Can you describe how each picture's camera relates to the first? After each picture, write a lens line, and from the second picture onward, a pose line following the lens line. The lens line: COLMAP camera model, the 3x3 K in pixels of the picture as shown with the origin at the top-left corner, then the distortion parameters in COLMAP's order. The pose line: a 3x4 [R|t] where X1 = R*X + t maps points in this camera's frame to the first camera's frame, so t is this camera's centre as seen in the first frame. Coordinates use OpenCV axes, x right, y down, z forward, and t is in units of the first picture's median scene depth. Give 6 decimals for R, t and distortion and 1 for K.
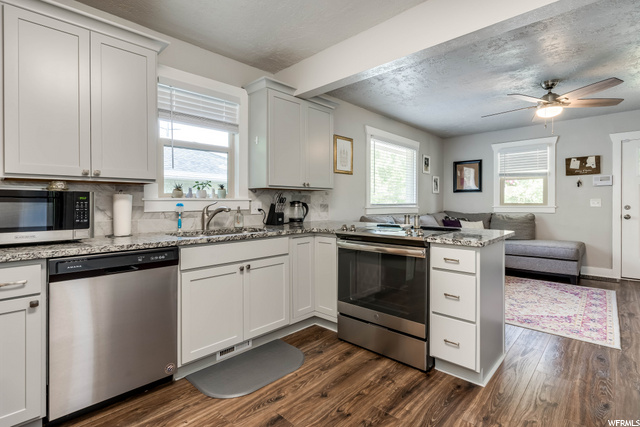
lens RADIAL K [[308.8, 0, 318.3], [0, 308.8, 205.3], [0, 0, 1]] dist [0.004130, 0.001090]
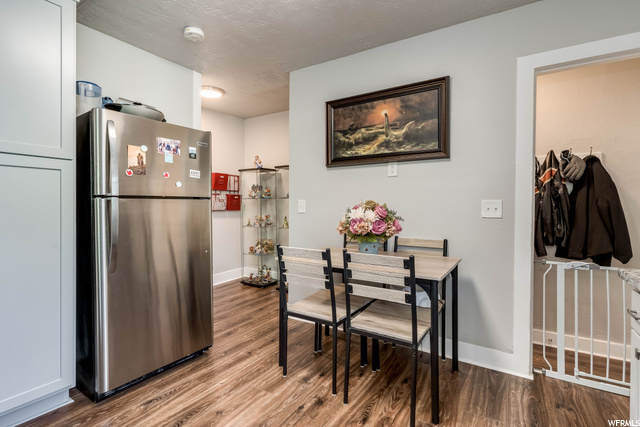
lens RADIAL K [[308.8, 0, 342.7], [0, 308.8, 205.0], [0, 0, 1]] dist [0.004130, 0.001090]
pose [[-0.984159, -0.005755, -0.177194, -0.170725], [-0.006496, 0.999972, 0.003600, -0.007503], [0.177168, 0.004694, -0.984169, 0.631019]]
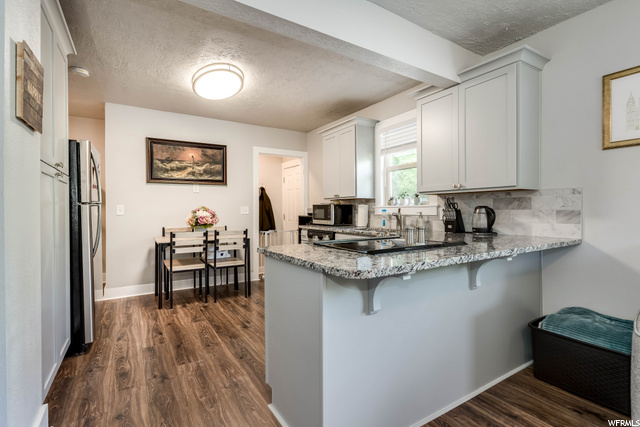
lens RADIAL K [[308.8, 0, 325.5], [0, 308.8, 217.1], [0, 0, 1]] dist [0.004130, 0.001090]
pose [[-0.235233, 0.024854, -0.971621, 0.768576], [-0.002243, 0.999656, 0.026114, -0.005594], [0.971937, 0.008322, -0.235096, 0.764631]]
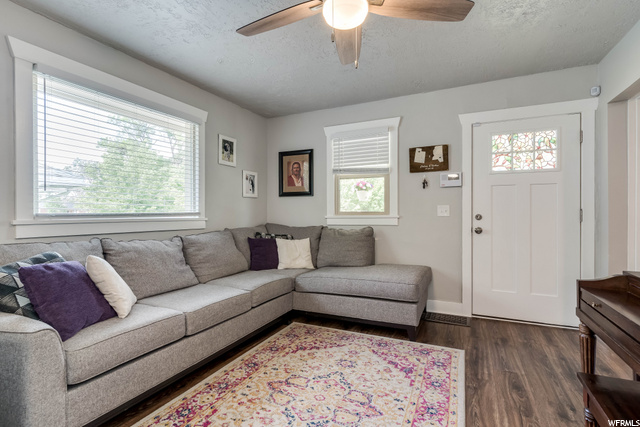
lens RADIAL K [[308.8, 0, 318.2], [0, 308.8, 215.1], [0, 0, 1]] dist [0.004130, 0.001090]
pose [[0.953601, -0.005735, 0.301017, 0.571324], [0.004962, 0.999982, 0.003332, -0.003260], [-0.301031, -0.001684, 0.953613, 0.575585]]
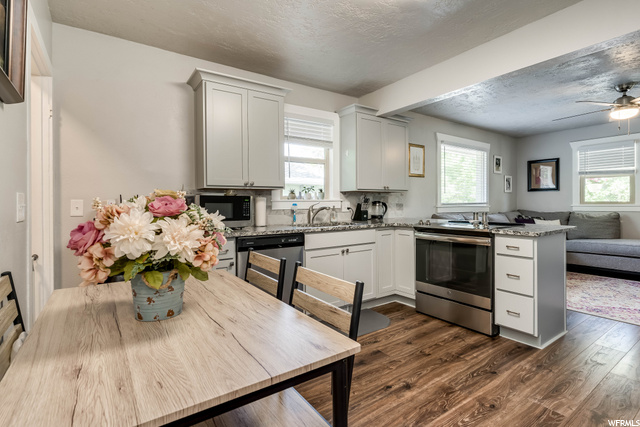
lens RADIAL K [[308.8, 0, 319.7], [0, 308.8, 204.6], [0, 0, 1]] dist [0.004130, 0.001090]
pose [[0.980343, -0.004125, -0.197257, -0.051204], [0.003781, 0.999991, -0.002118, 0.001503], [0.197264, 0.001330, 0.980350, -0.220338]]
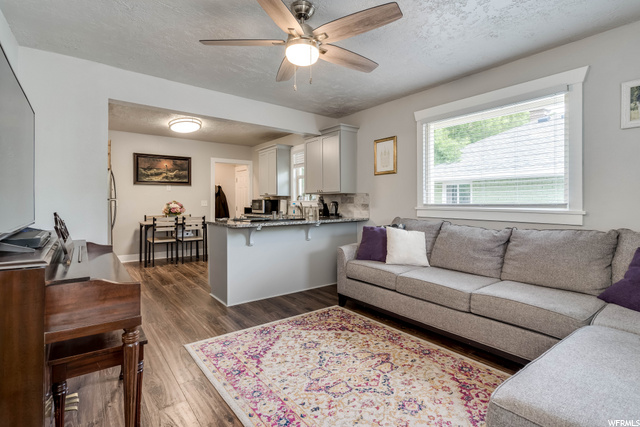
lens RADIAL K [[308.8, 0, 321.8], [0, 308.8, 207.0], [0, 0, 1]] dist [0.004130, 0.001090]
pose [[-0.150112, 0.015149, -0.988553, 1.340196], [-0.004333, 0.999863, 0.015980, -0.010968], [0.988659, 0.006682, -0.150026, 1.122727]]
